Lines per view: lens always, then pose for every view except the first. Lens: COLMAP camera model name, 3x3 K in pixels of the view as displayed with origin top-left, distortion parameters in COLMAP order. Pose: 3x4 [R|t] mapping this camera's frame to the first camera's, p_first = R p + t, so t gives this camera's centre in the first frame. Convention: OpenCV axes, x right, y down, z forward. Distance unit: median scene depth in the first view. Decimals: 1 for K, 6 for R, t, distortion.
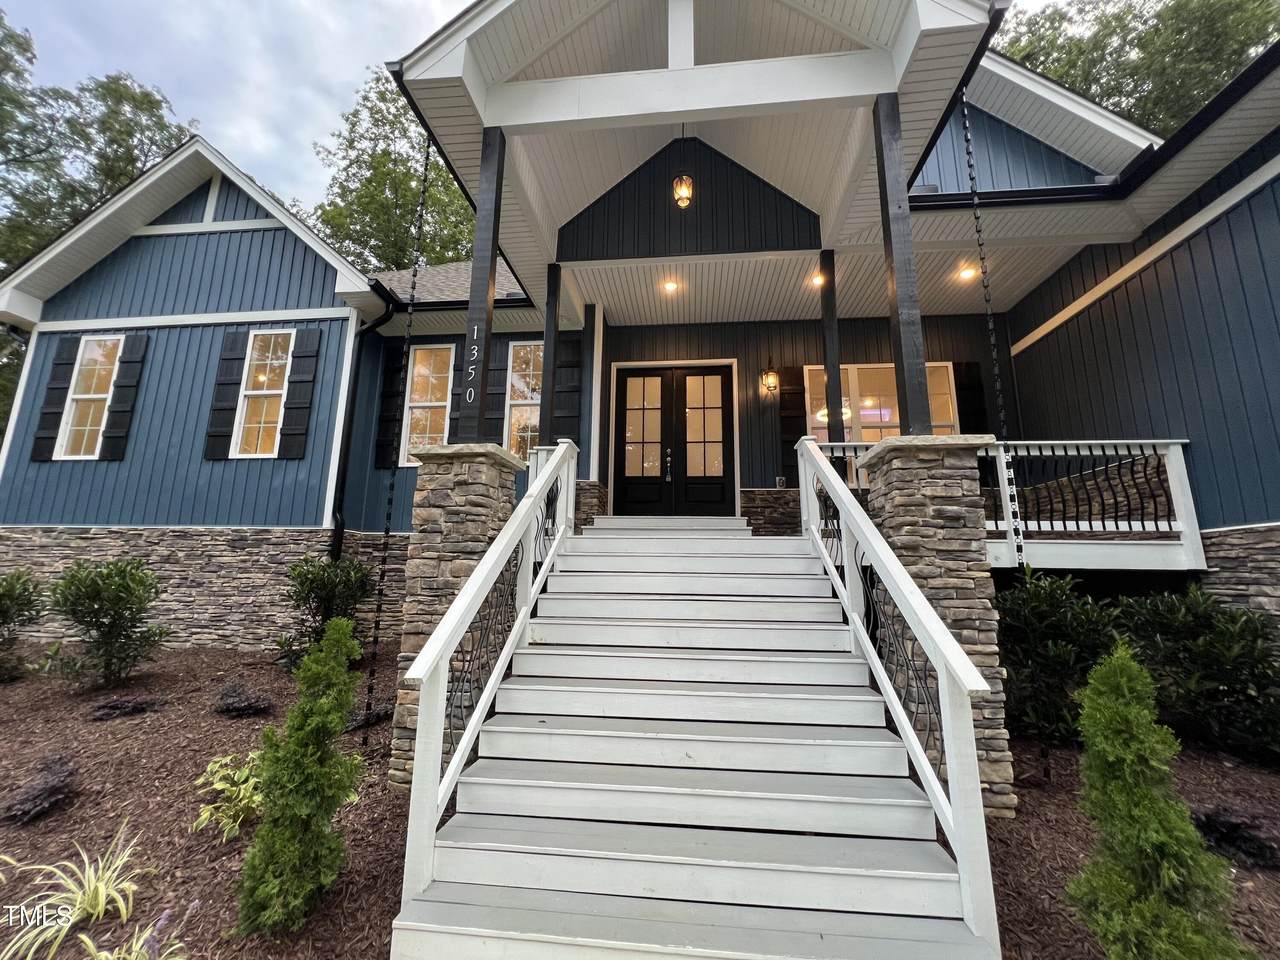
lens RADIAL K [[511.6, 0, 640.0], [0, 511.6, 480.0], [0, 0, 1]] dist [0.000715, -0.000073]
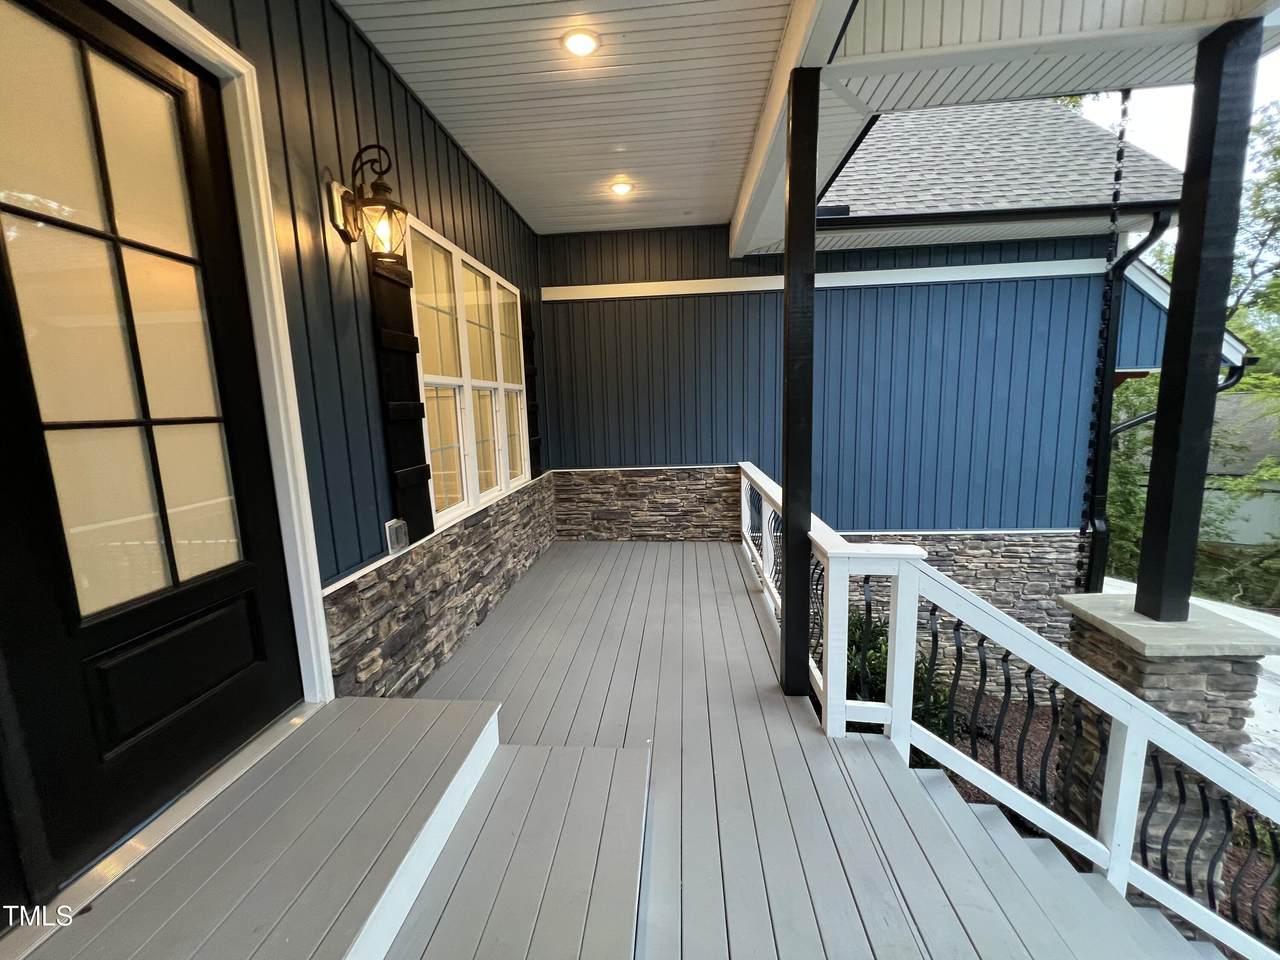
lens RADIAL K [[511.6, 0, 640.0], [0, 511.6, 480.0], [0, 0, 1]] dist [0.000715, -0.000073]
pose [[-0.017620, -0.160601, 0.986862, -0.091636], [-0.156343, 0.975317, 0.155931, -0.127120], [-0.987546, -0.151541, -0.042294, 0.894006]]
